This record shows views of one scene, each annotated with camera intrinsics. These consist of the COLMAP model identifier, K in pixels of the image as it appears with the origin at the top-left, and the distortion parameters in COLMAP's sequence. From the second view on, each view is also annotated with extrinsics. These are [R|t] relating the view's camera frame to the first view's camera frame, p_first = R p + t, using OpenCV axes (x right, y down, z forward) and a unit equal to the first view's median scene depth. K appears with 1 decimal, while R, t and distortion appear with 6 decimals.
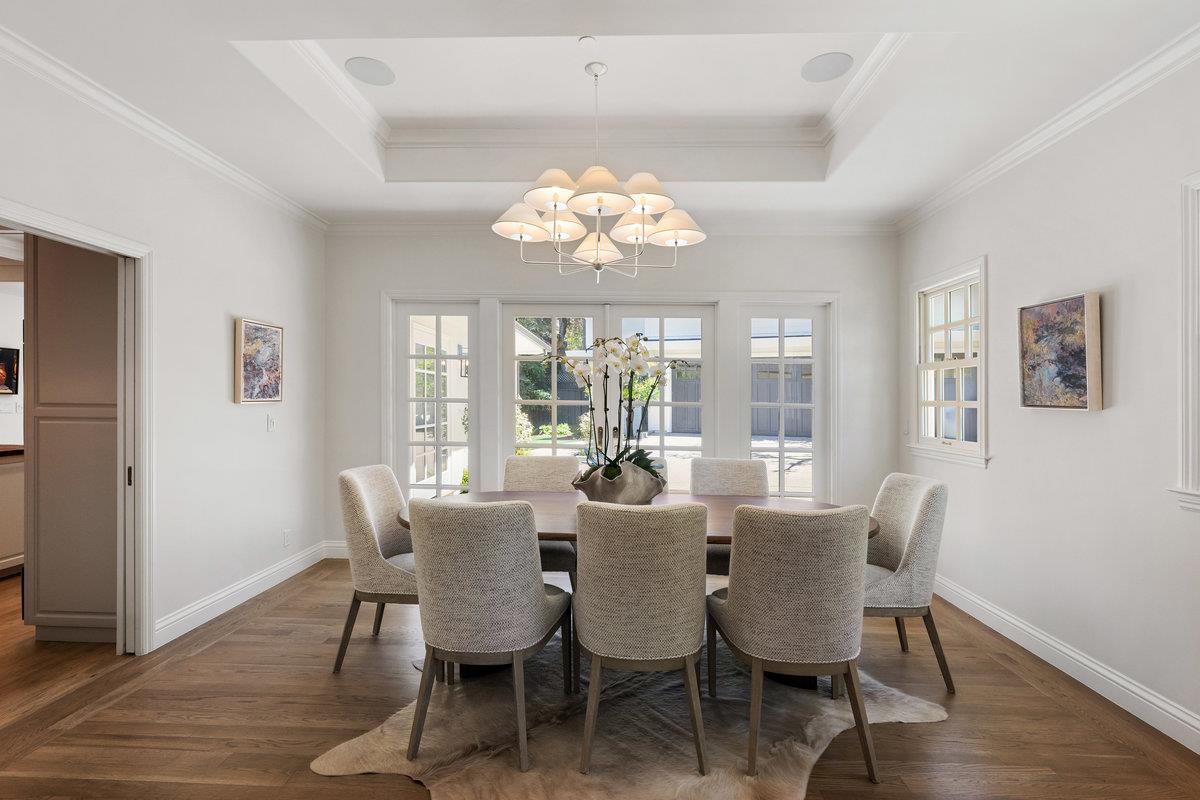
lens RADIAL K [[529.0, 0, 599.8], [0, 529.0, 400.1], [0, 0, 1]] dist [0.000146, 0.000006]
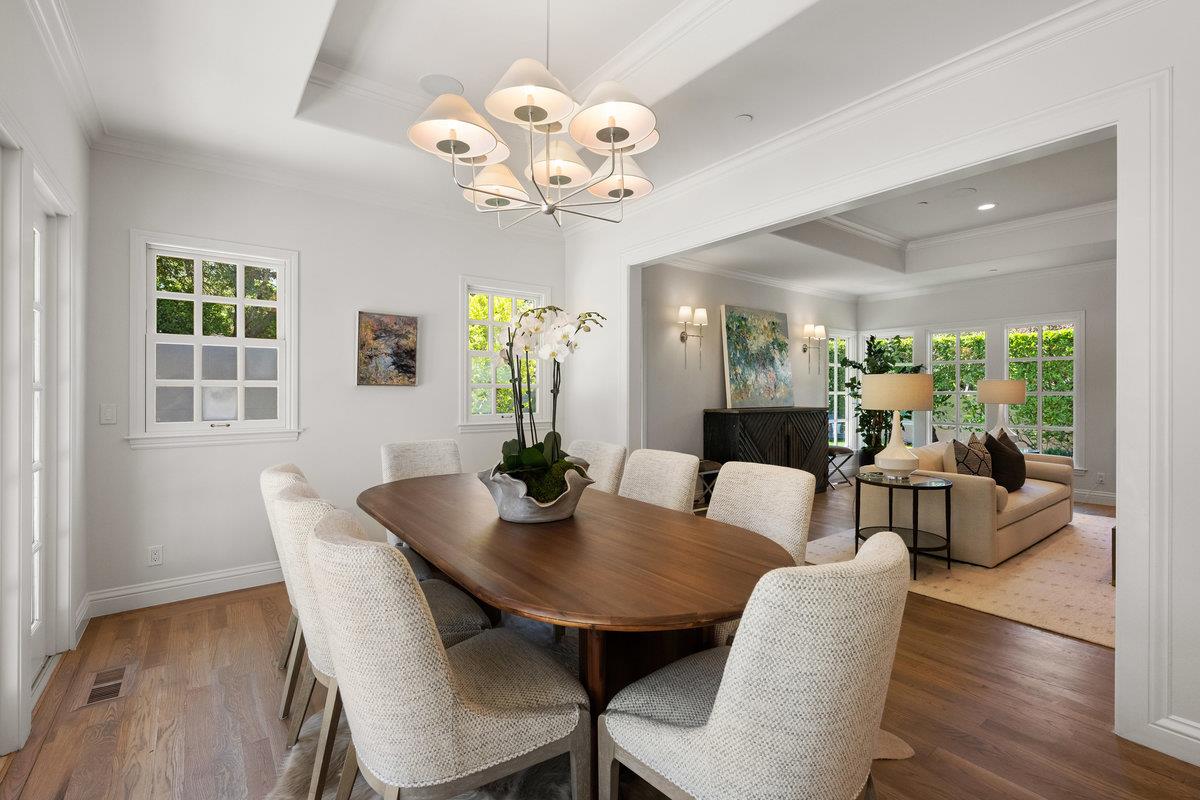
lens RADIAL K [[529.0, 0, 599.1], [0, 529.0, 392.6], [0, 0, 1]] dist [0.000146, 0.000006]
pose [[-0.636113, -0.007563, 0.771559, -0.671001], [-0.004927, 0.999971, 0.005740, 0.022235], [-0.771580, -0.000150, -0.636132, 1.492392]]
